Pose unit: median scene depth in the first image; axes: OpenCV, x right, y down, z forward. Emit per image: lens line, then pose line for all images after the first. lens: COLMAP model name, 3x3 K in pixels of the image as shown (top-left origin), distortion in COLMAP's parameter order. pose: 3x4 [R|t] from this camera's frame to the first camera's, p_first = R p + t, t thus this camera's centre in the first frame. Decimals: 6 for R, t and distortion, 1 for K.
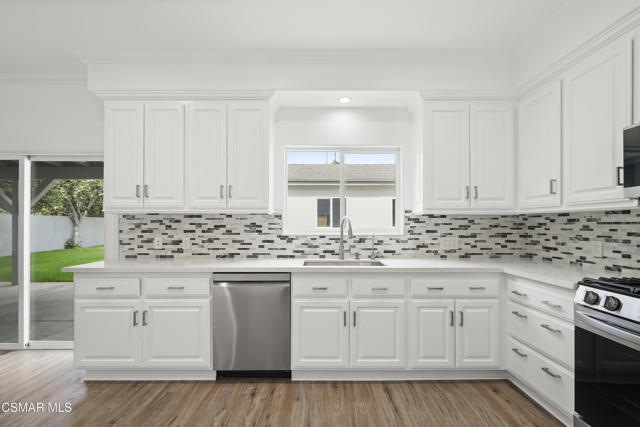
lens RADIAL K [[295.8, 0, 319.9], [0, 295.8, 223.1], [0, 0, 1]] dist [-0.002667, 0.001132]
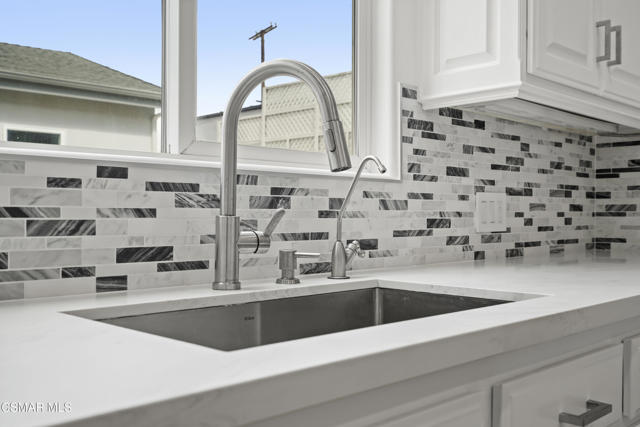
lens RADIAL K [[660.8, 0, 320.0], [0, 660.8, 216.8], [0, 0, 1]] dist [0.003206, 0.000000]
pose [[0.707676, 0.000243, 0.706537, -0.183318], [-0.004063, 0.999985, 0.003726, 0.071210], [-0.706525, -0.005508, 0.707666, 0.632551]]
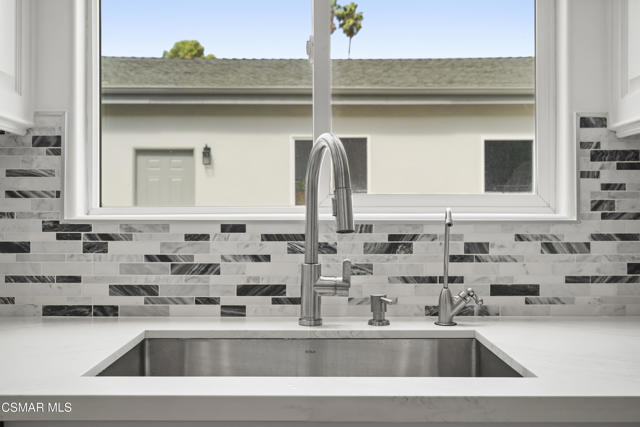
lens RADIAL K [[660.8, 0, 318.6], [0, 660.8, 211.9], [0, 0, 1]] dist [0.003206, 0.000000]
pose [[0.999997, -0.000436, 0.002498, 0.075615], [0.000425, 0.999991, 0.004314, 0.031060], [-0.002500, -0.004313, 0.999988, 0.467129]]
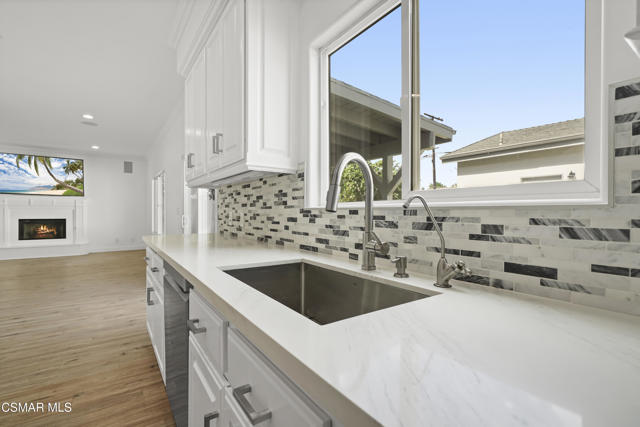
lens RADIAL K [[295.8, 0, 317.8], [0, 295.8, 216.0], [0, 0, 1]] dist [-0.002667, 0.001132]
pose [[0.570052, 0.012336, -0.821516, 0.341452], [-0.001245, 0.999899, 0.014151, 0.046007], [0.821607, -0.007044, 0.570010, 0.703574]]
